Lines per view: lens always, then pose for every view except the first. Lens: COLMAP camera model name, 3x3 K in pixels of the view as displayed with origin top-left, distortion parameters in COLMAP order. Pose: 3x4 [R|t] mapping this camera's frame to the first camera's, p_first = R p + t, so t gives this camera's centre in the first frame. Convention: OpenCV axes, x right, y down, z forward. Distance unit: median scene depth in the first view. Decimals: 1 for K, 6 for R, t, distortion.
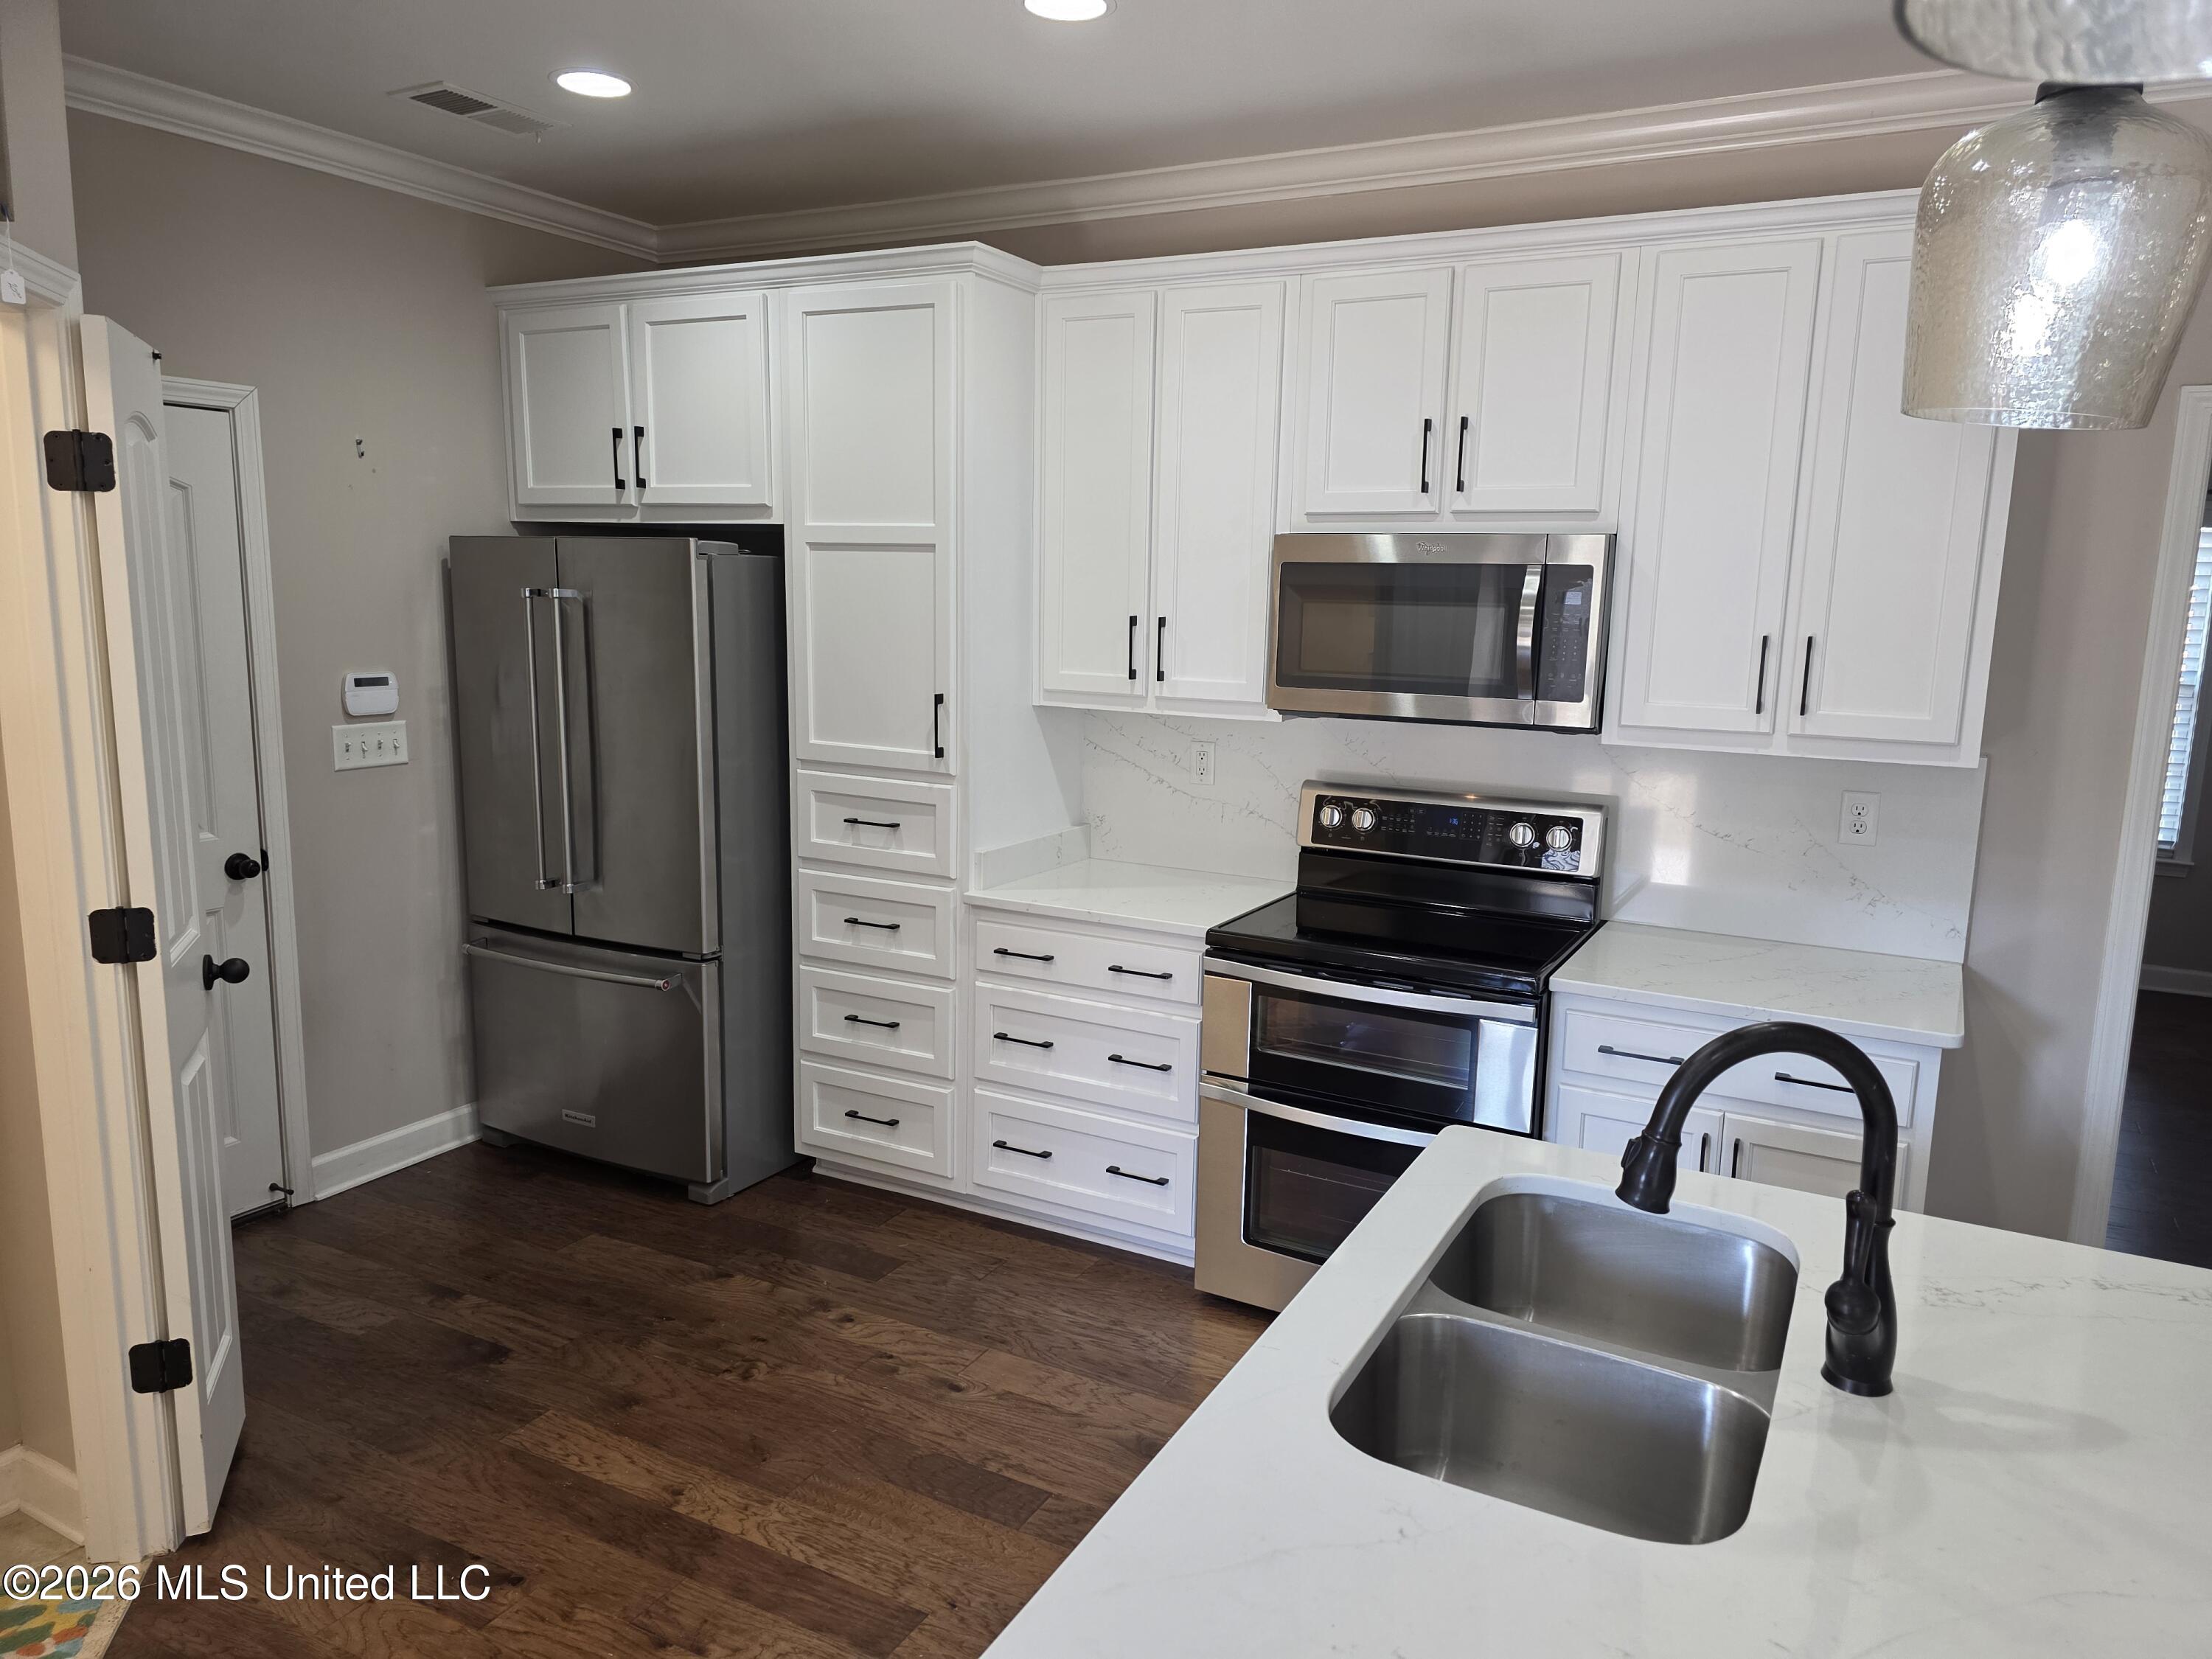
lens RADIAL K [[1481.8, 0, 1115.4], [0, 1481.8, 831.7], [0, 0, 1]] dist [0.031111, -0.016373]
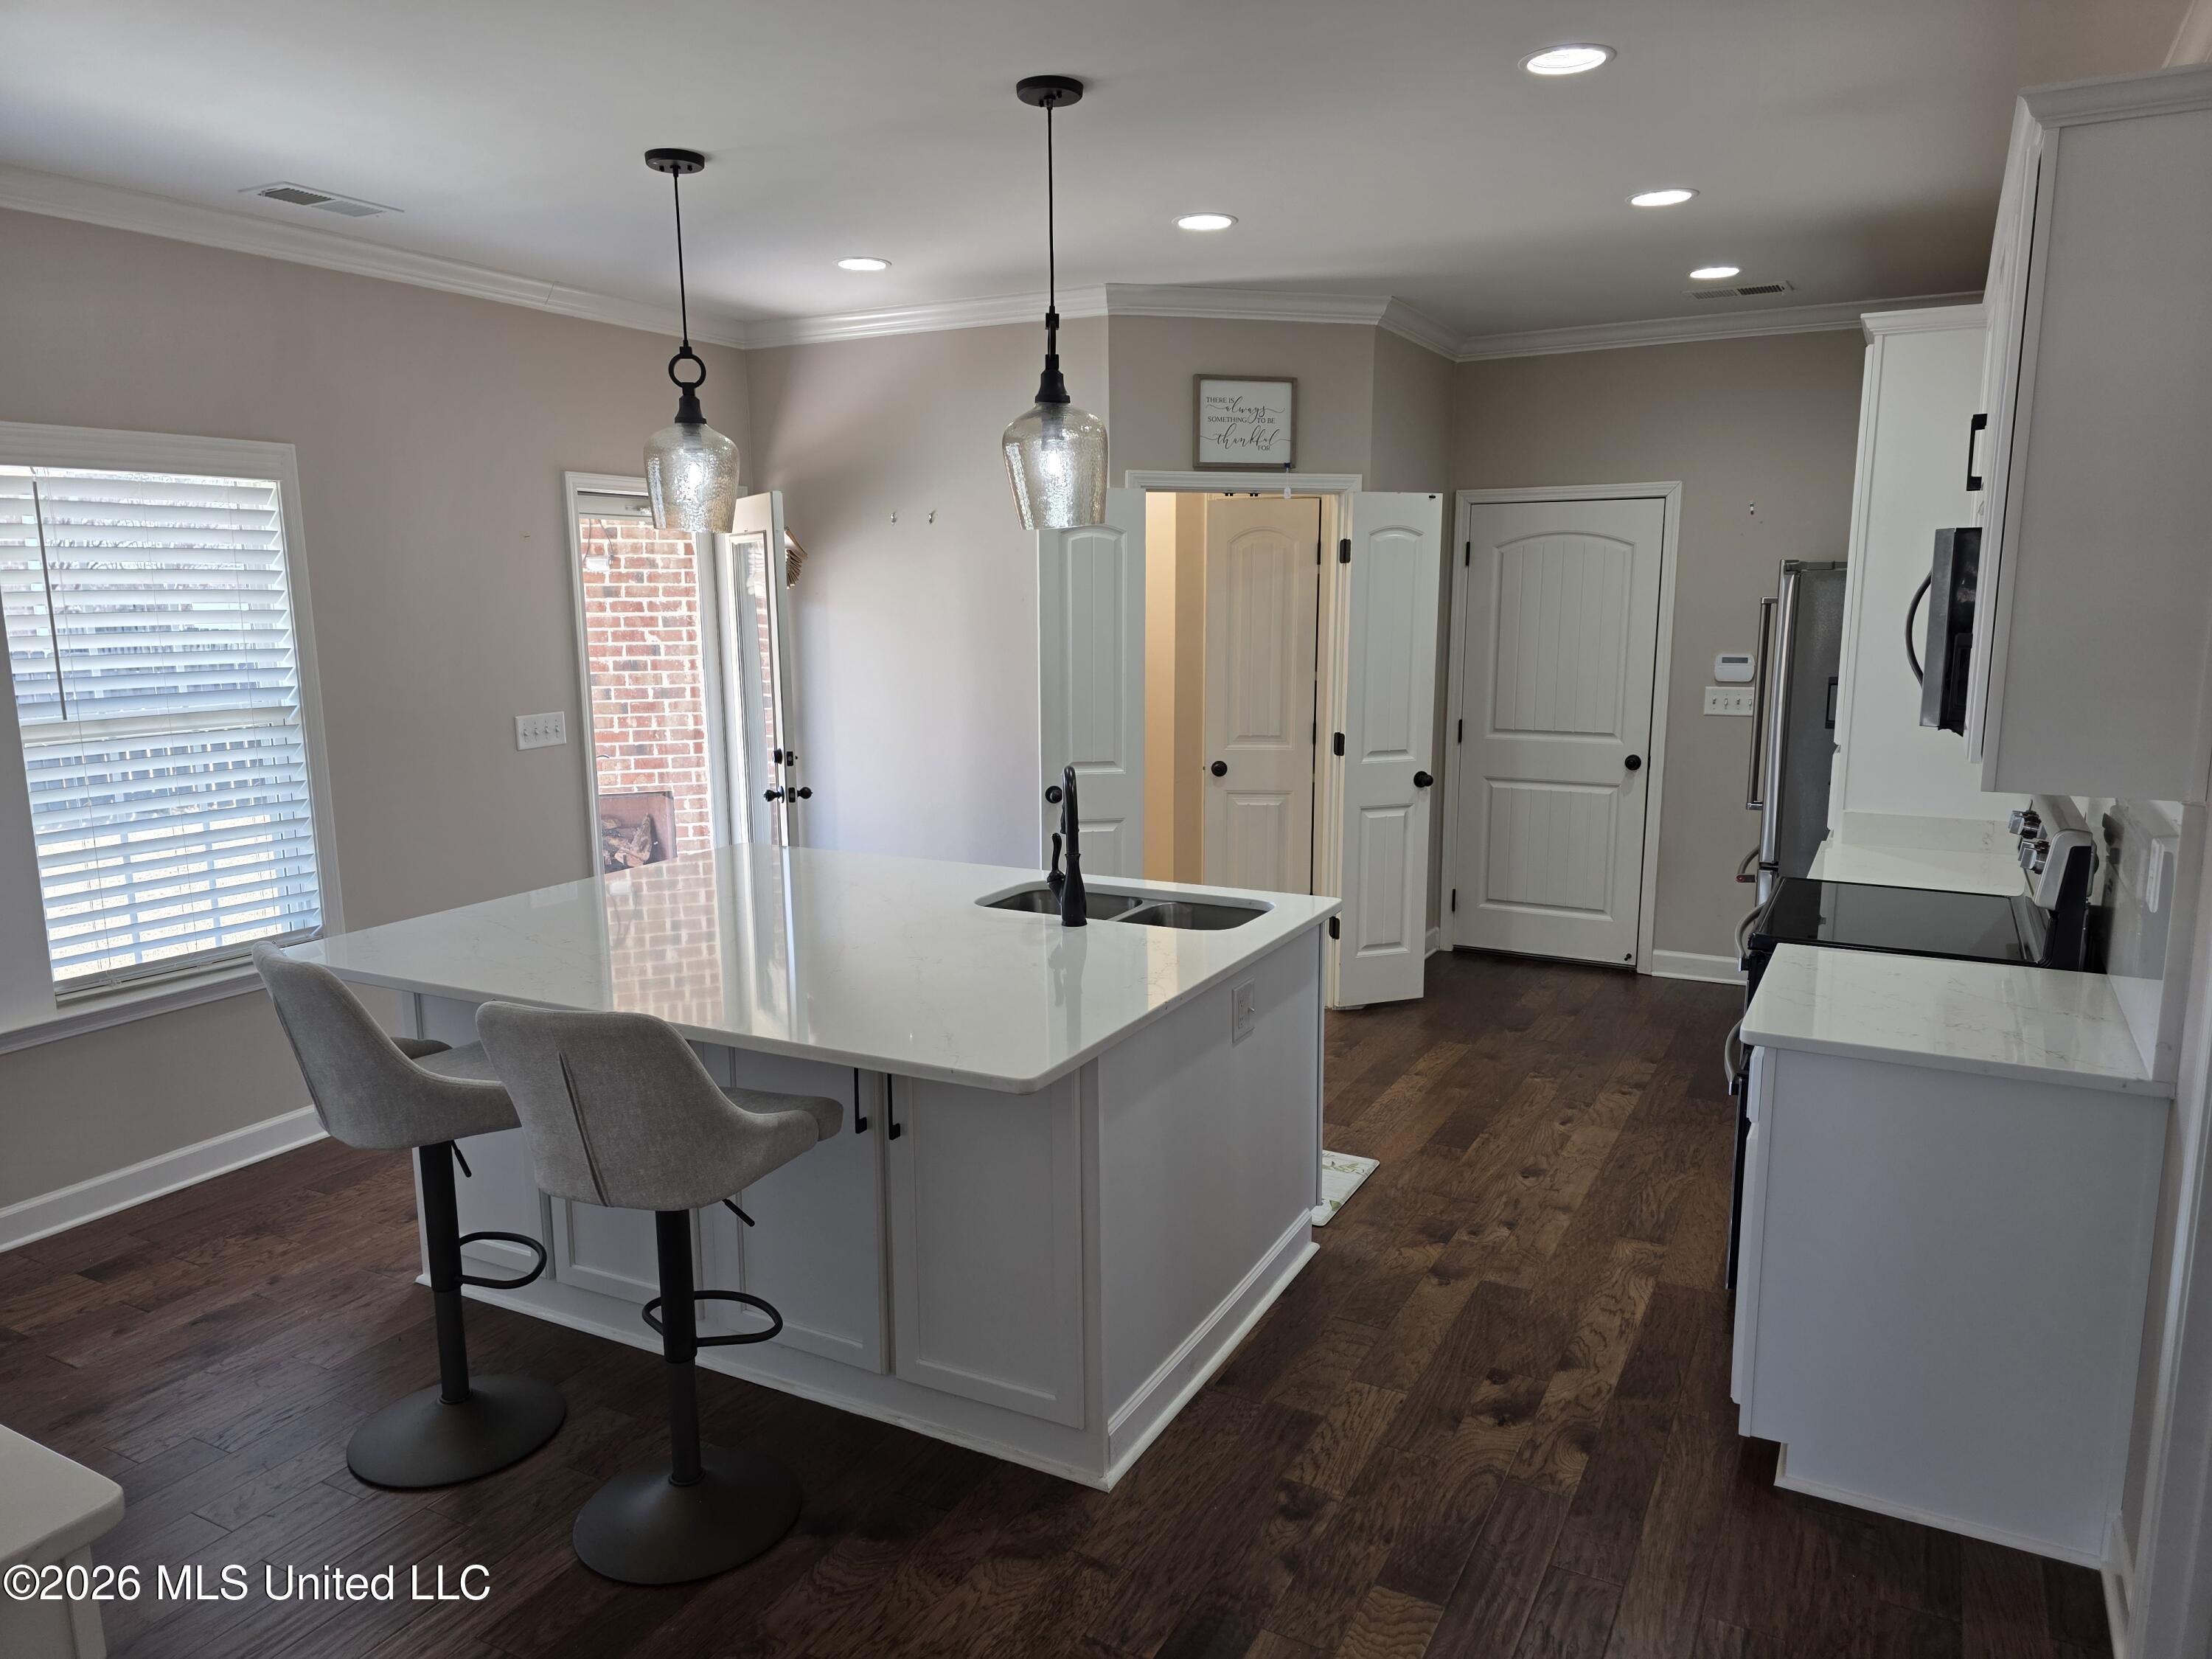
lens RADIAL K [[1481.8, 0, 1099.6], [0, 1481.8, 835.8], [0, 0, 1]] dist [0.031111, -0.016373]
pose [[-0.023025, 0.149070, -0.988559, 1.300787], [-0.152009, 0.976802, 0.150837, -0.067703], [0.988111, 0.153743, 0.000169, 0.461954]]
